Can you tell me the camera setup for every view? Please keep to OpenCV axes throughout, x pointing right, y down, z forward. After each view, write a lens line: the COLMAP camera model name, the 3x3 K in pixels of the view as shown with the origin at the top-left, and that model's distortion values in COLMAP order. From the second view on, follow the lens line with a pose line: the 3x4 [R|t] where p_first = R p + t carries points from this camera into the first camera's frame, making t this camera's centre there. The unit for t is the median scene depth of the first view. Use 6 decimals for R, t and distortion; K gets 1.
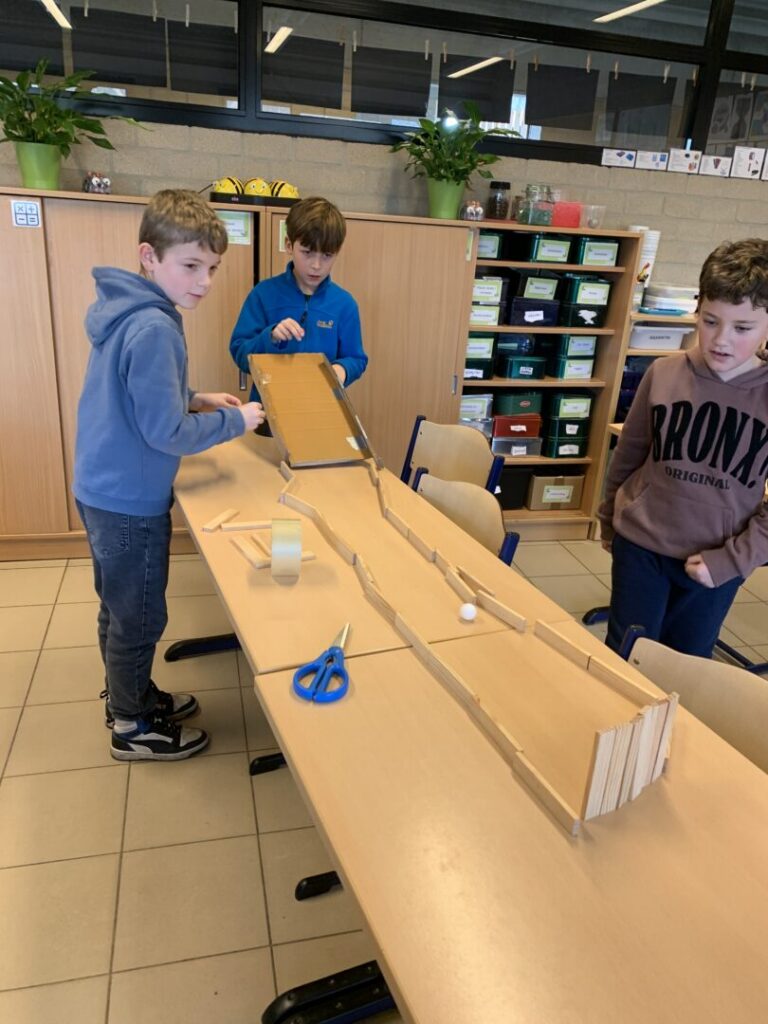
lens RADIAL K [[783.7, 0, 389.1], [0, 783.7, 507.5], [0, 0, 1]] dist [0.012753, -0.011464]
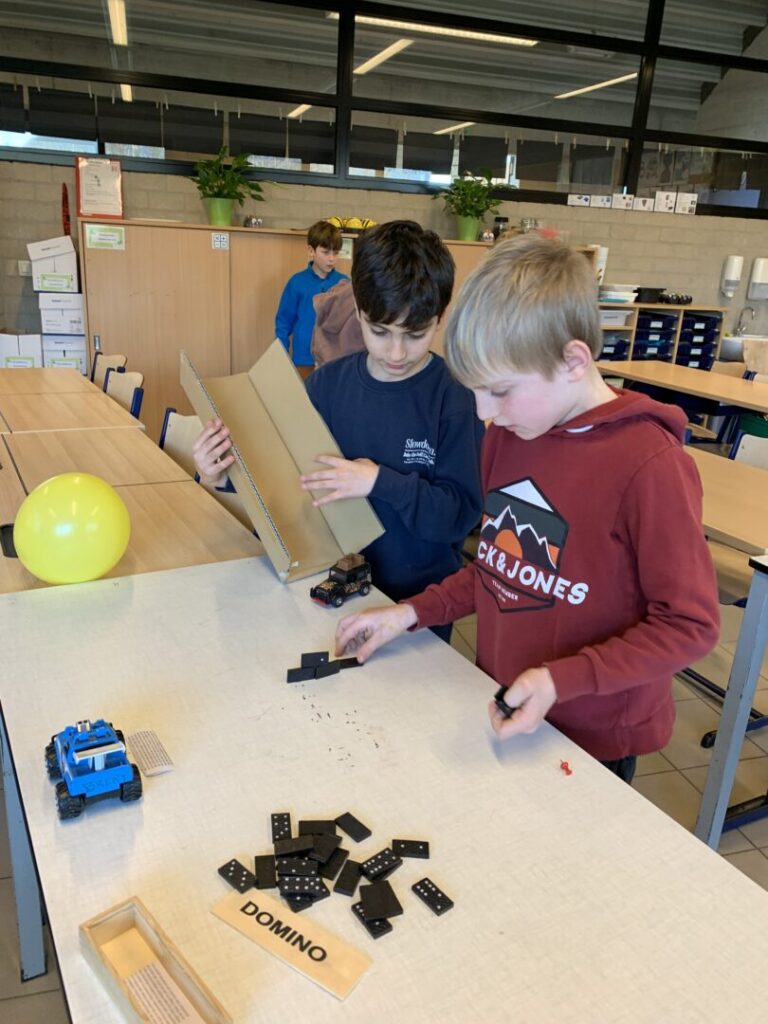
lens RADIAL K [[783.7, 0, 377.3], [0, 783.7, 507.8], [0, 0, 1]] dist [0.012753, -0.011464]
pose [[0.999179, -0.027813, 0.029445, -0.150123], [0.029082, 0.998627, -0.043572, 0.192093], [-0.028193, 0.044392, 0.998616, -0.452438]]
